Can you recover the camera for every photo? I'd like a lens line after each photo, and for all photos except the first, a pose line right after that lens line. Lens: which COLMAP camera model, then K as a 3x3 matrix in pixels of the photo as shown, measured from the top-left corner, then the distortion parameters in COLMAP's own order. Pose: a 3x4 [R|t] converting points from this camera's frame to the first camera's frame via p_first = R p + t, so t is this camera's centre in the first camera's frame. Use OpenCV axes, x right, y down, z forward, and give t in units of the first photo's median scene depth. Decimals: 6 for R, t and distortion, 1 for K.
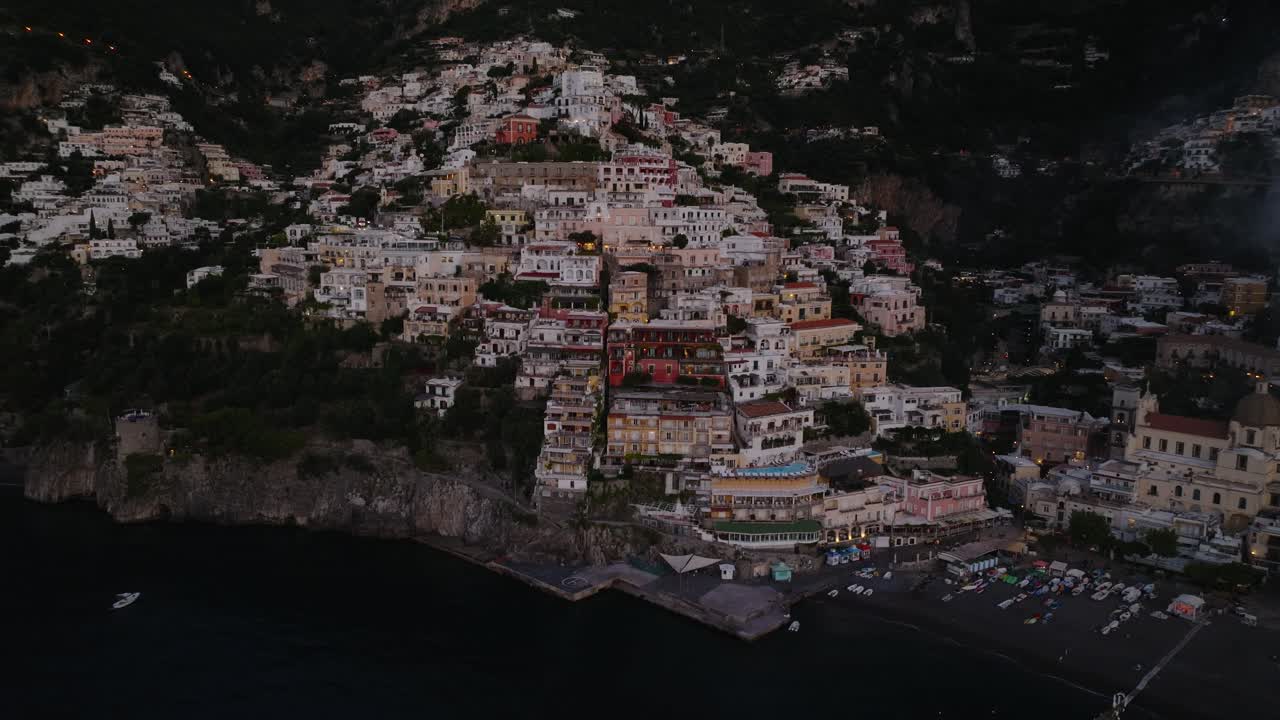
lens RADIAL K [[972.1, 0, 636.3], [0, 972.1, 371.4], [0, 0, 1]] dist [0.004120, 0.006788]
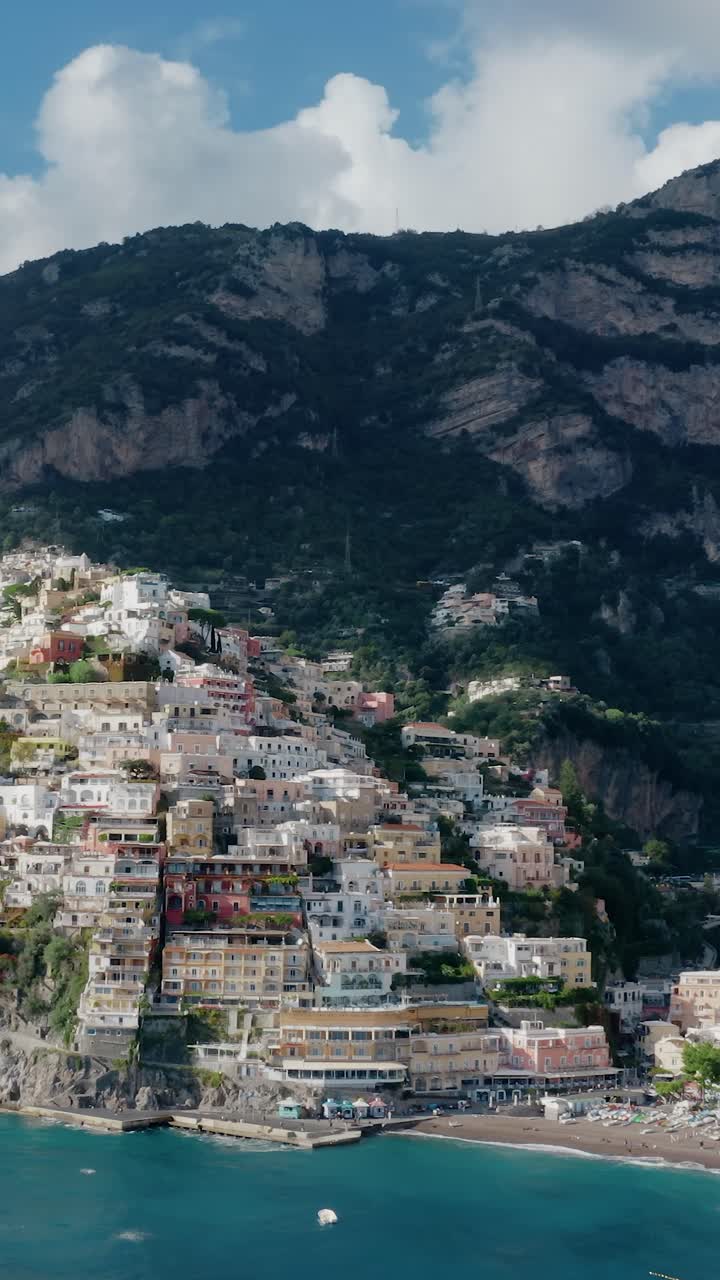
lens RADIAL K [[1845.4, 0, 245.9], [0, 1845.4, 639.8], [0, 0, 1]] dist [-0.190289, -0.033846]
pose [[0.999907, 0.009019, 0.010183, 0.020867], [-0.005755, 0.958795, -0.284039, 0.203922], [-0.012325, 0.283954, 0.958759, -0.534972]]
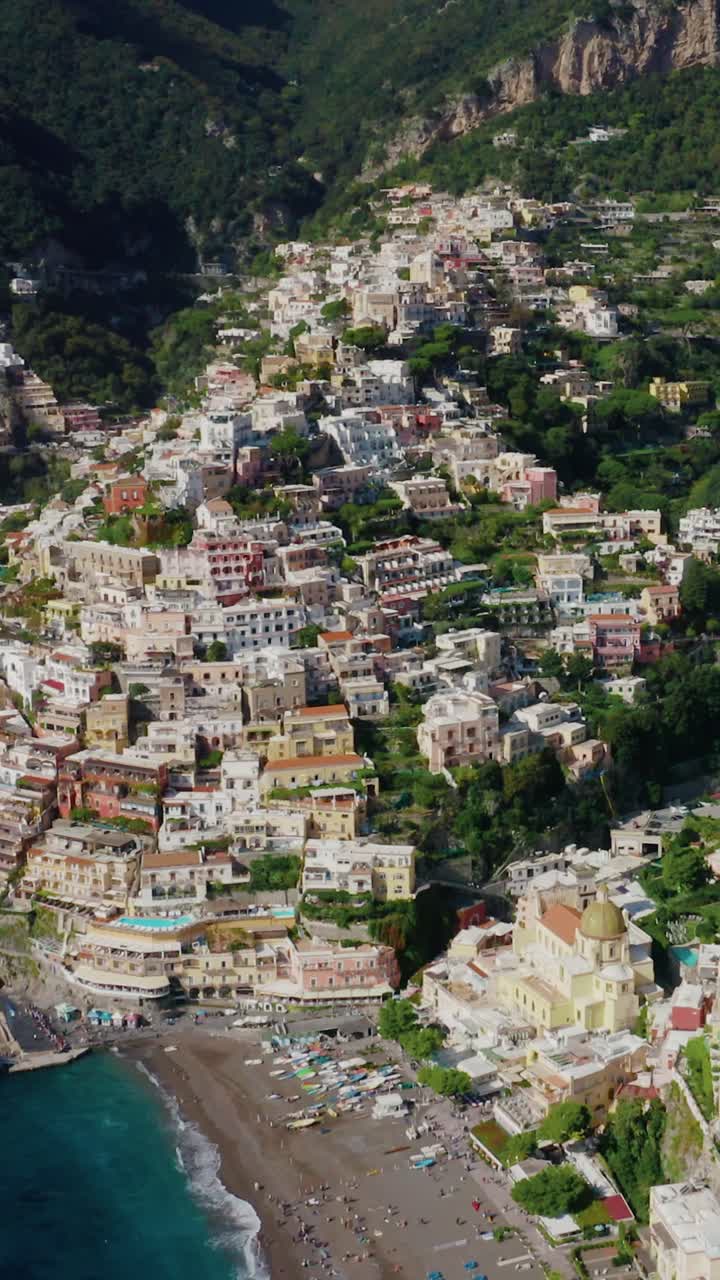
lens RADIAL K [[1837.4, 0, 604.9], [0, 1837.4, 639.9], [0, 0, 1]] dist [-0.191761, 0.006976]
pose [[0.953107, 0.062901, -0.296023, 0.931381], [-0.050346, 0.997487, 0.049854, -0.256323], [0.298415, -0.032612, 0.953879, -0.538844]]
